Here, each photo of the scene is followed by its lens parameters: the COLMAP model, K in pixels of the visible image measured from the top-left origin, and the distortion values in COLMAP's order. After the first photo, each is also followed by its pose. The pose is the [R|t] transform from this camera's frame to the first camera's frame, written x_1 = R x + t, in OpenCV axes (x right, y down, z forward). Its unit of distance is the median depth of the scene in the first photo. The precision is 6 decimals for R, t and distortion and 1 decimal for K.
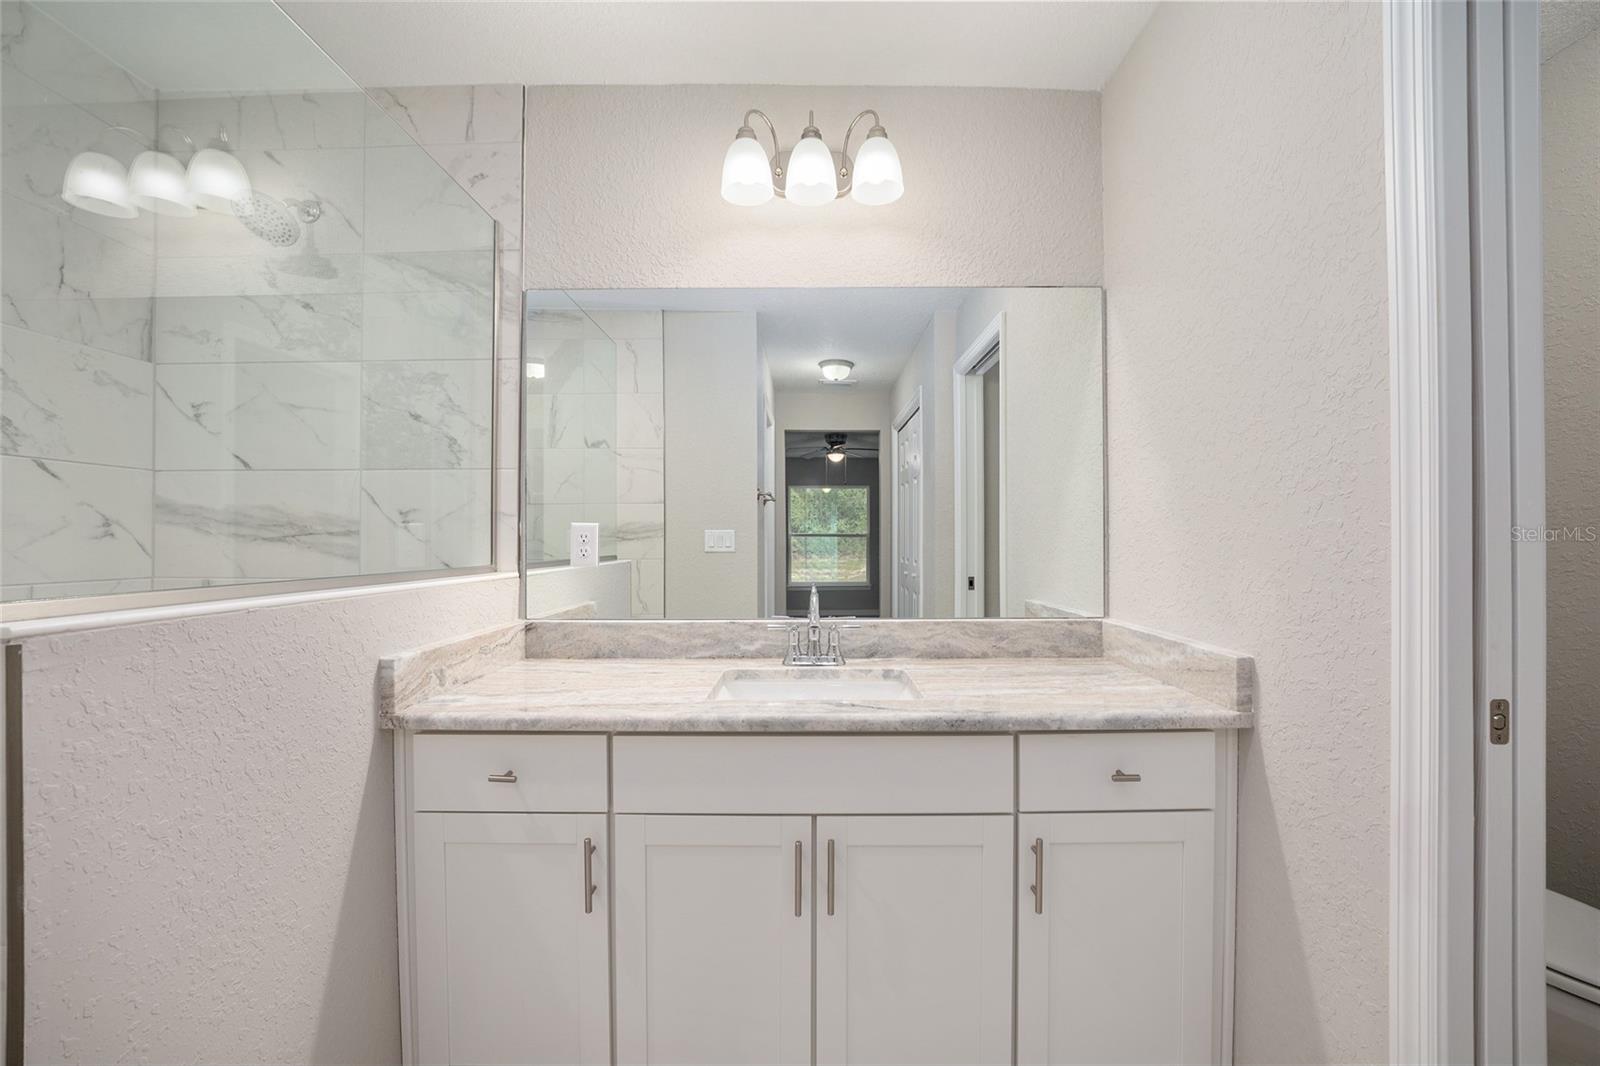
lens RADIAL K [[649.0, 0, 831.4], [0, 649.0, 525.4], [0, 0, 1]] dist [-0.028751, 0.006011]
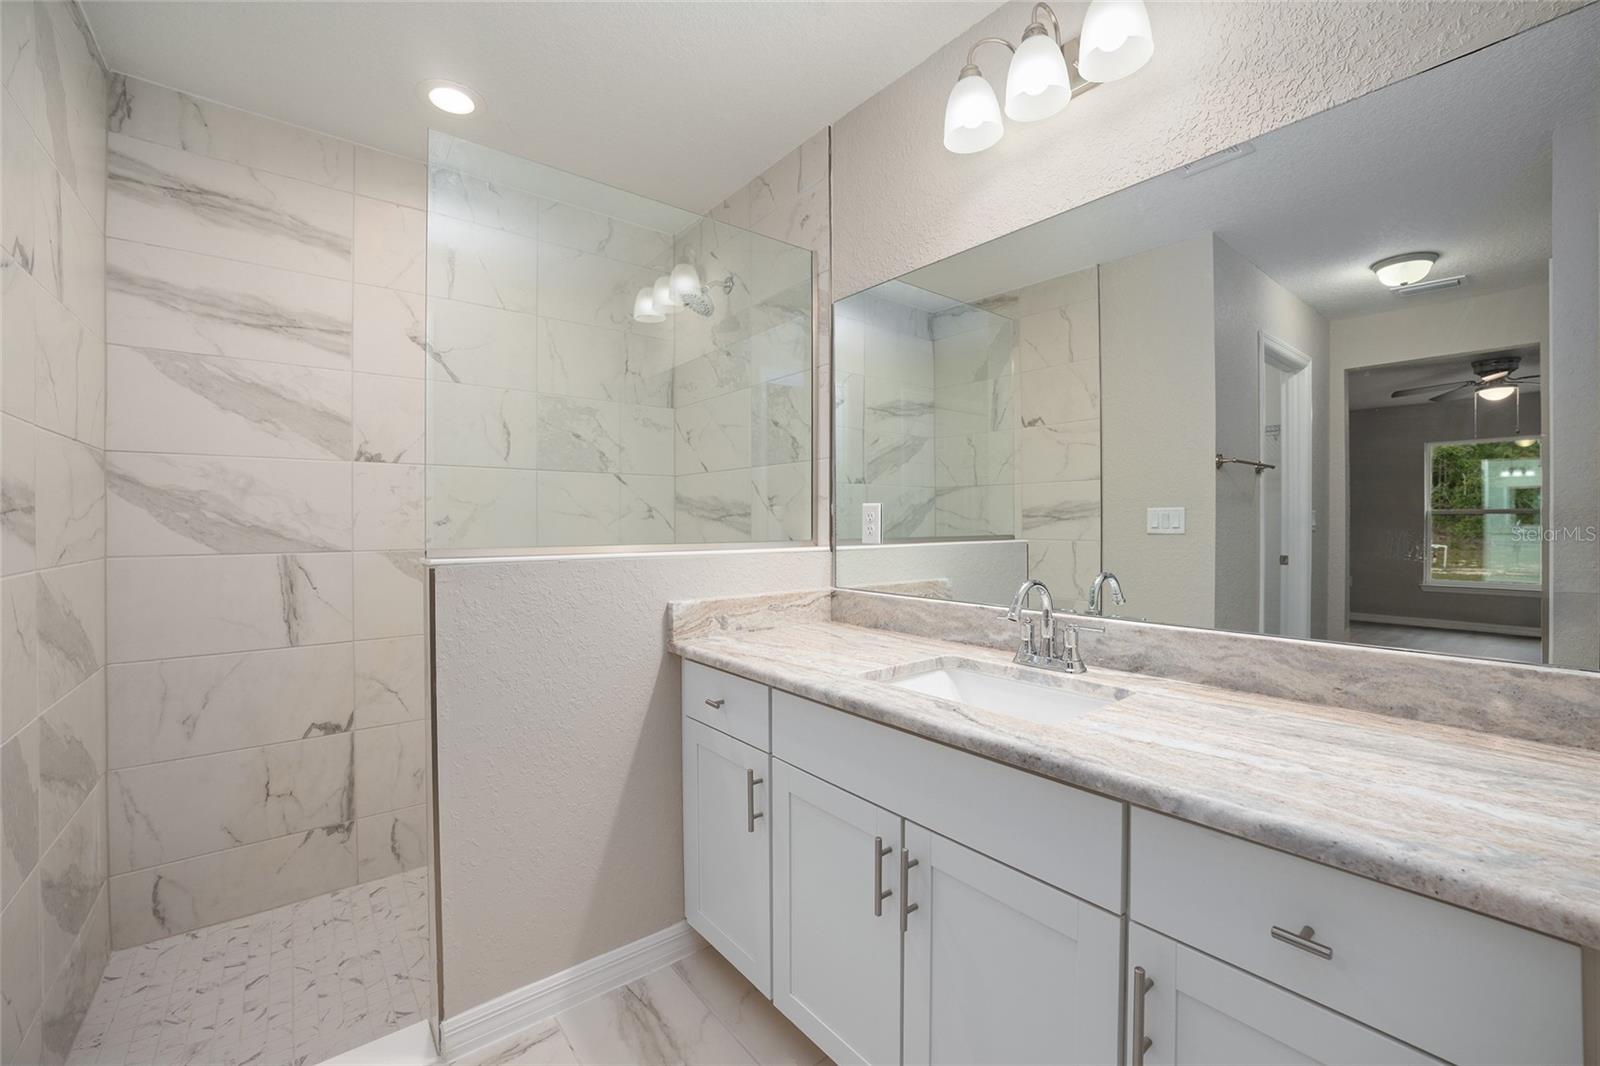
lens RADIAL K [[656.9, 0, 788.6], [0, 656.9, 518.8], [0, 0, 1]] dist [-0.028586, 0.006101]
pose [[0.617486, -0.003381, -0.786575, 0.411658], [0.018482, 0.999777, 0.010212, 0.008533], [0.786365, -0.020843, 0.617410, 0.210329]]
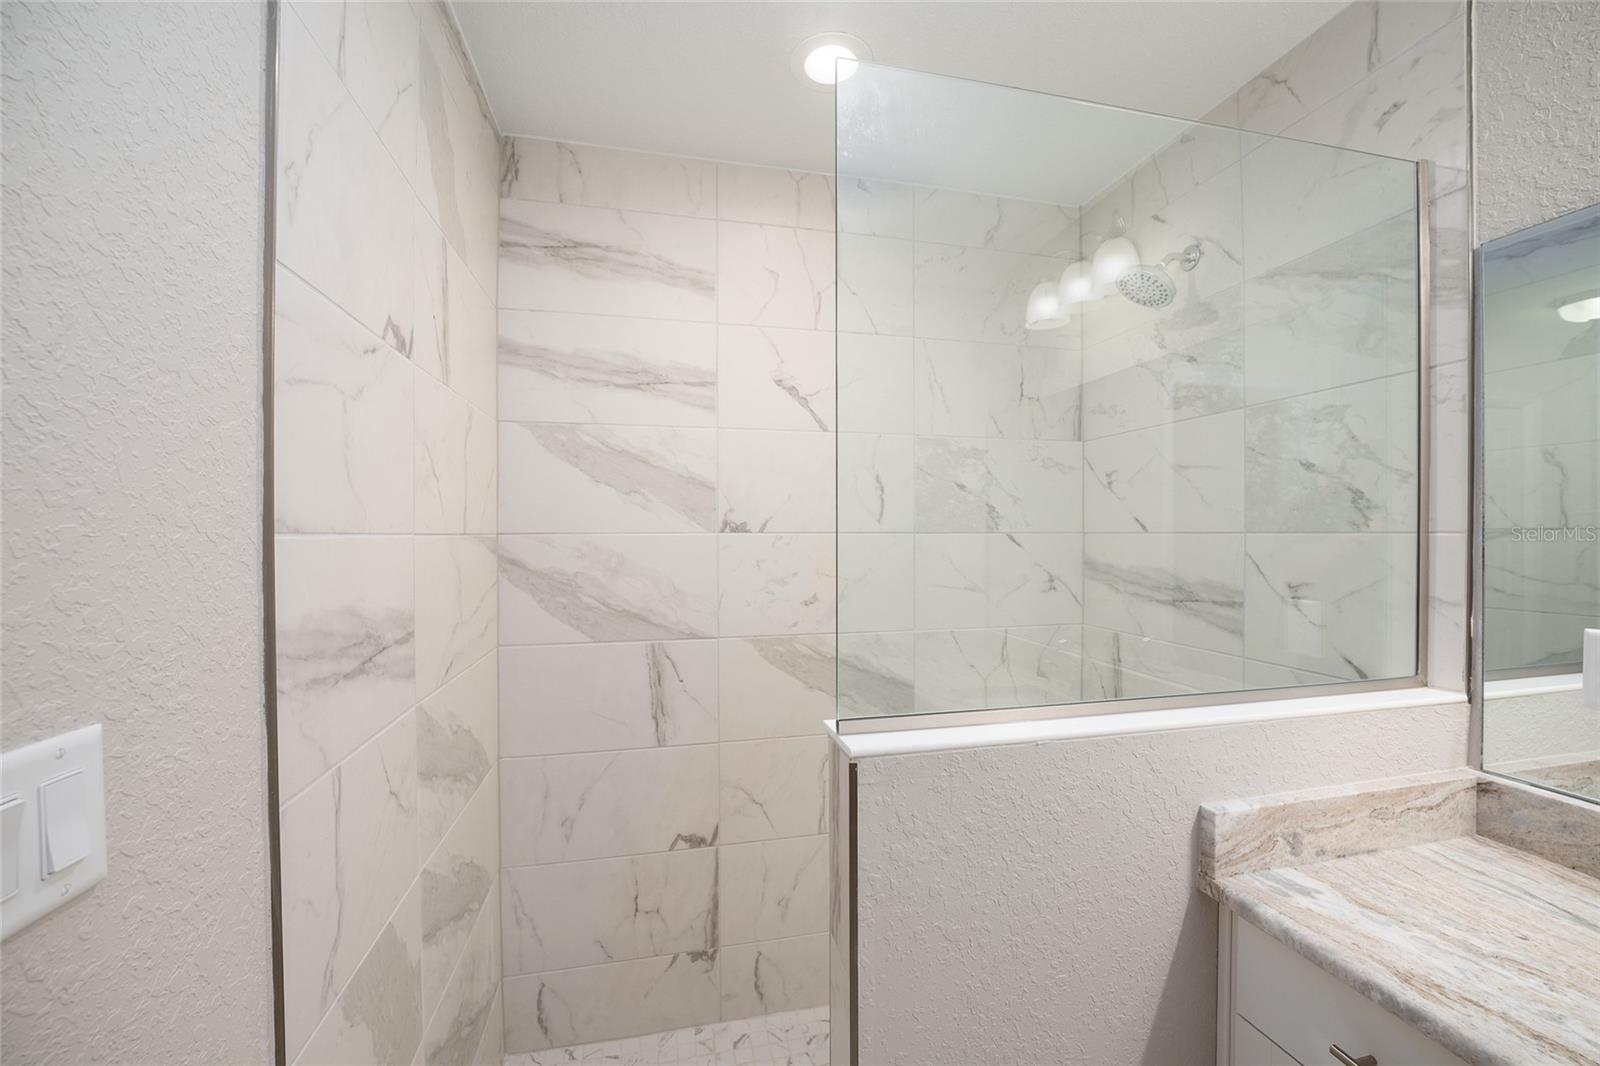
lens RADIAL K [[648.0, 0, 777.8], [0, 648.0, 540.4], [0, 0, 1]] dist [-0.029960, 0.005884]
pose [[0.197923, 0.012234, -0.980141, -0.008443], [0.018072, 0.999707, 0.016128, -0.104677], [0.980051, -0.020905, 0.197644, 0.209639]]
